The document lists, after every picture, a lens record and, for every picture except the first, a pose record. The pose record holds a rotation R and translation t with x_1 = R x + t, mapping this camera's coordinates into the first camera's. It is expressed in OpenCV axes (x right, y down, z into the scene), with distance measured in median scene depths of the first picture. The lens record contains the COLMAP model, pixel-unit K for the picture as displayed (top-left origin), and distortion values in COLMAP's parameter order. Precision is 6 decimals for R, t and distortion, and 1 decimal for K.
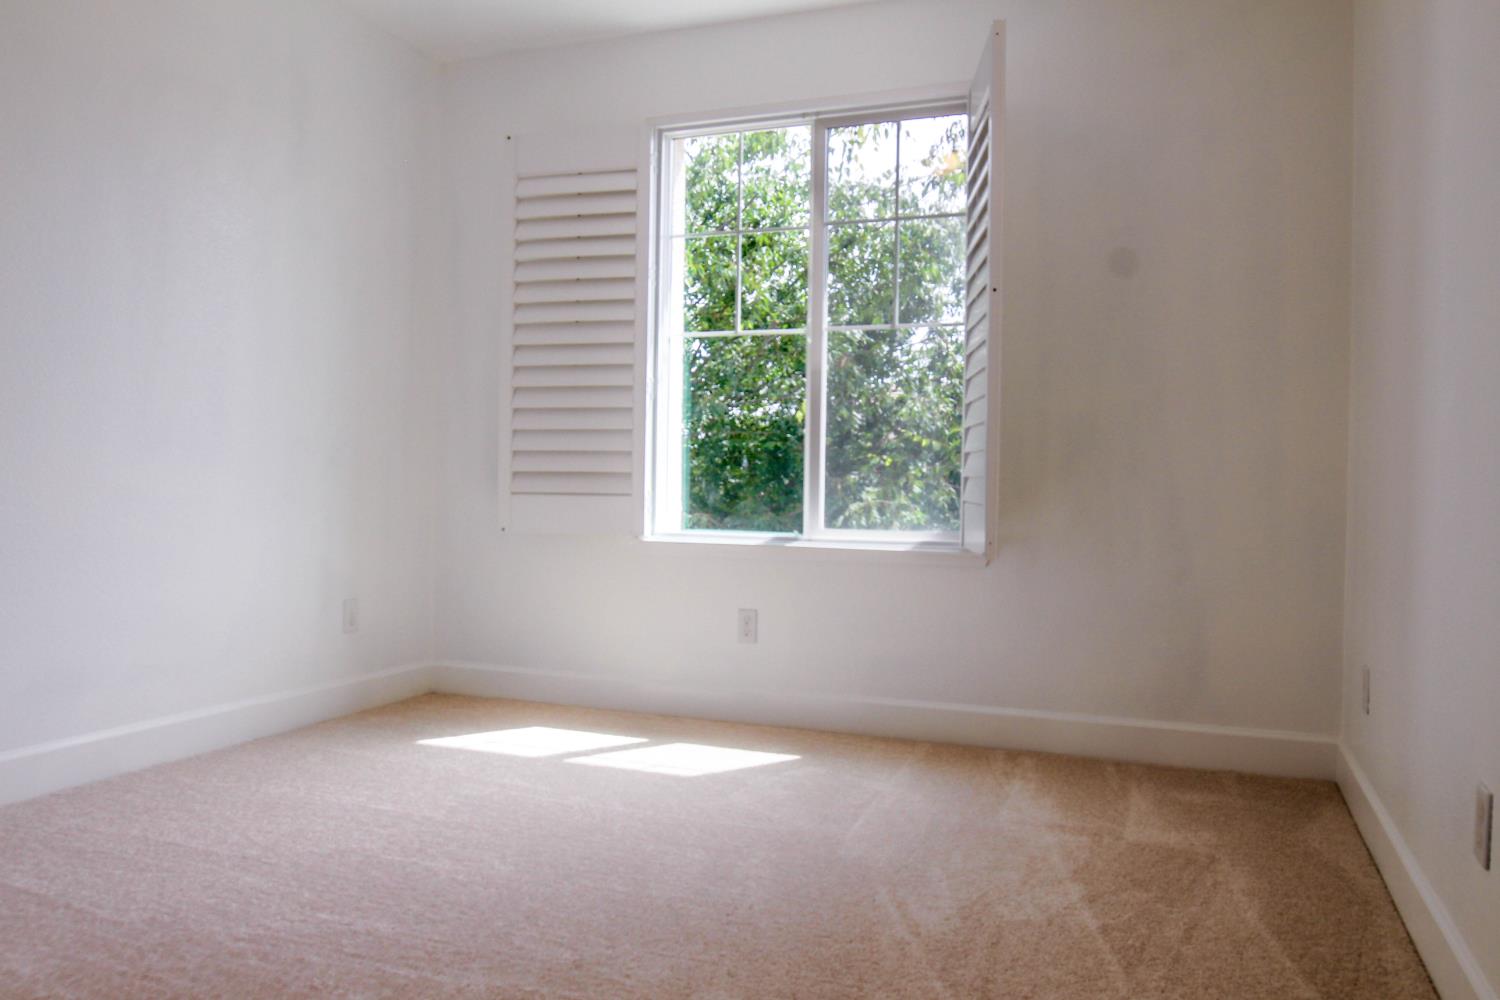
lens RADIAL K [[1153.5, 0, 750.0], [0, 1153.5, 500.0], [0, 0, 1]] dist [-0.033539, -0.001823]
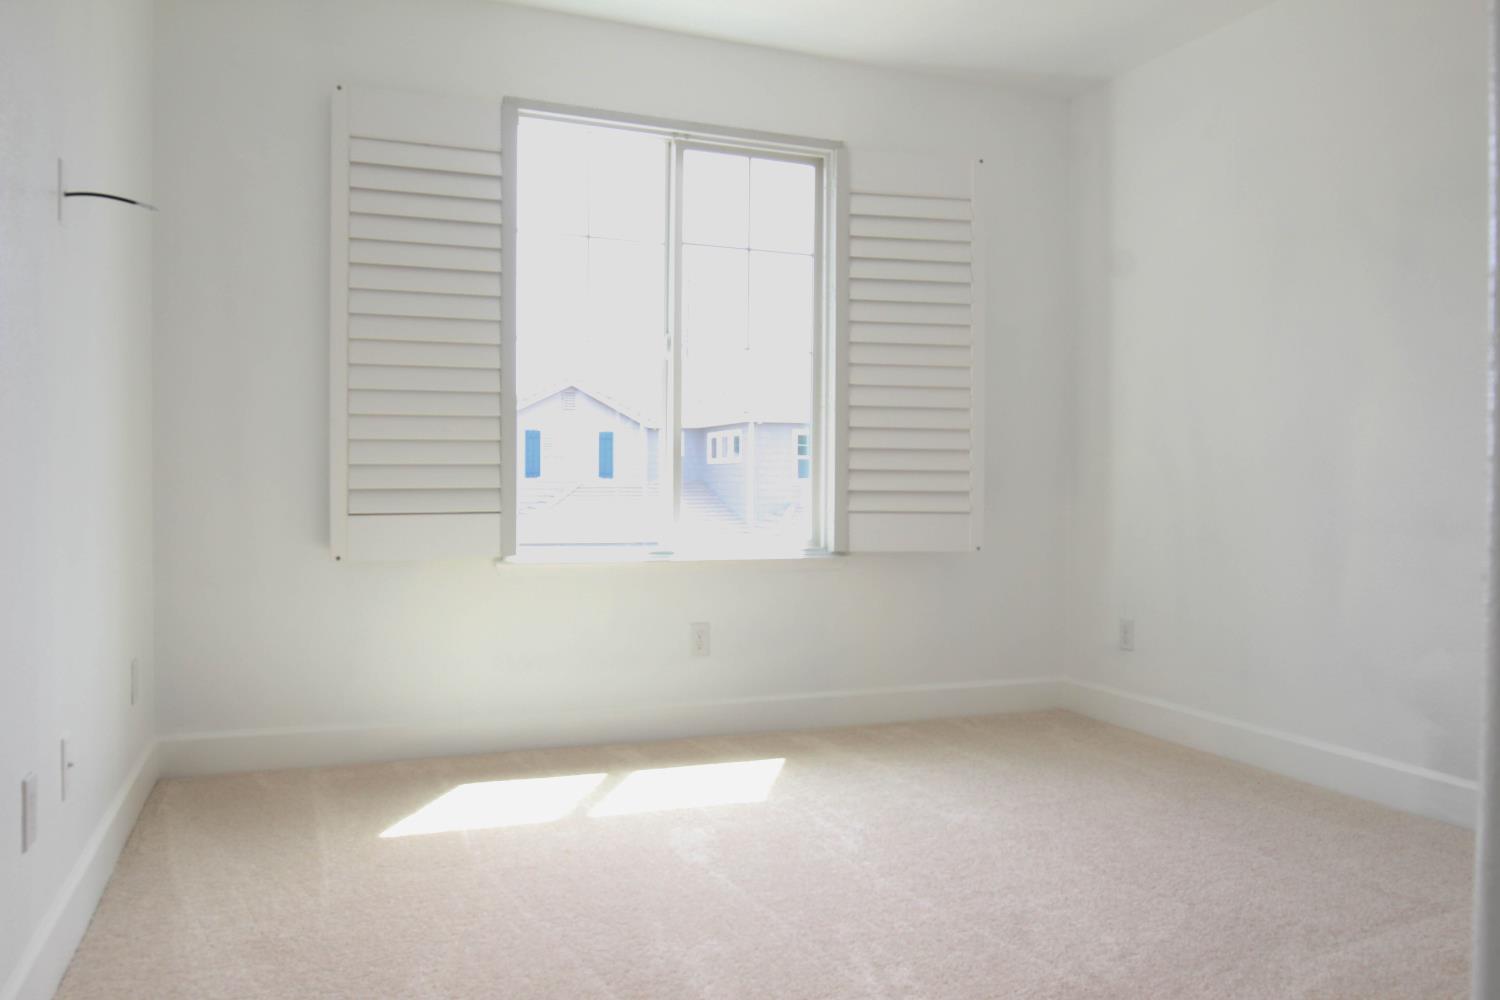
lens RADIAL K [[1153.5, 0, 750.0], [0, 1153.5, 500.0], [0, 0, 1]] dist [-0.033539, -0.001823]
pose [[0.708819, -0.014942, 0.705232, -0.635029], [0.015946, 0.999860, 0.005157, -0.016841], [-0.705210, 0.007590, 0.708957, 0.238775]]
